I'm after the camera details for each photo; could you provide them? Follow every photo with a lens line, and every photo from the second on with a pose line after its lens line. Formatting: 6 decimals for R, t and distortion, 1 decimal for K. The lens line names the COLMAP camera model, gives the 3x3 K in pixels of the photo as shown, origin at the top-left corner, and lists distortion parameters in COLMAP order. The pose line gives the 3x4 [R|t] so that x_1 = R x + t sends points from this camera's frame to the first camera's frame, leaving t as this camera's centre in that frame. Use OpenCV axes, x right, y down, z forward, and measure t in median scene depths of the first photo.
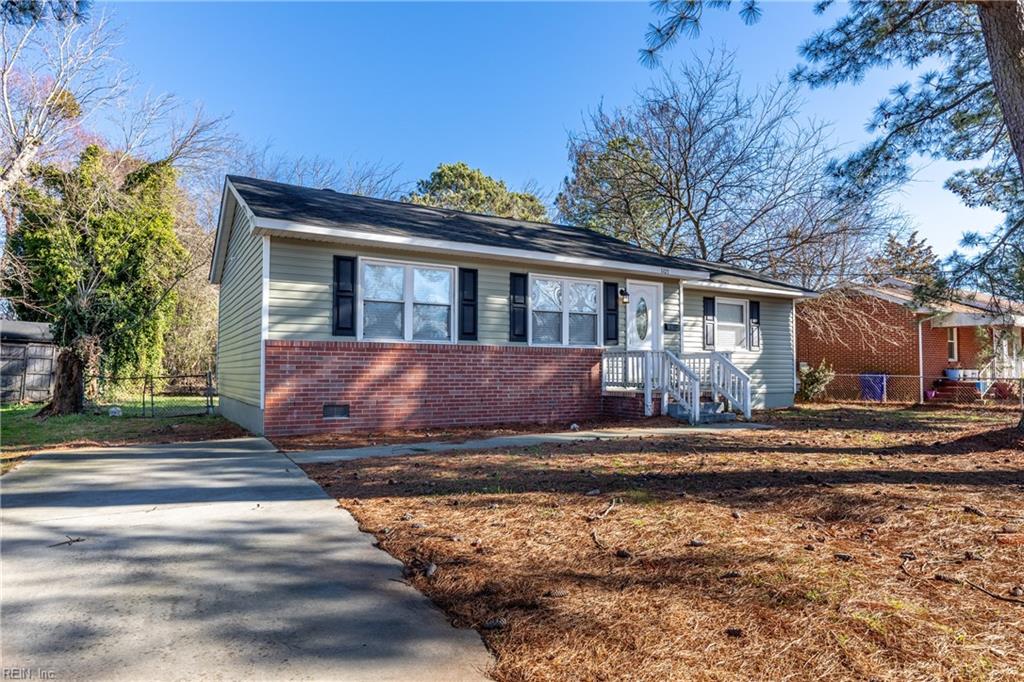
lens RADIAL K [[621.5, 0, 511.3], [0, 621.5, 341.8], [0, 0, 1]] dist [0.001109, 0.000003]
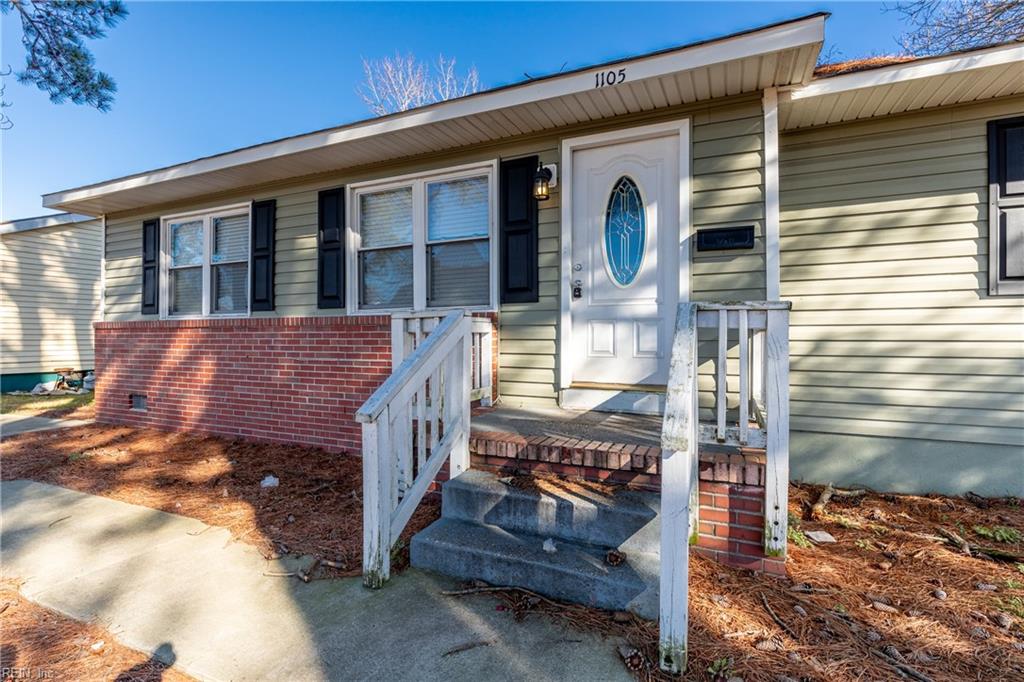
lens RADIAL K [[486.4, 0, 509.6], [0, 486.4, 340.1], [0, 0, 1]] dist [0.002594, 0.000198]
pose [[0.585648, -0.004271, -0.810555, 0.477446], [0.039527, 0.998947, 0.023296, 0.025351], [0.809601, -0.045683, 0.585200, 0.868367]]
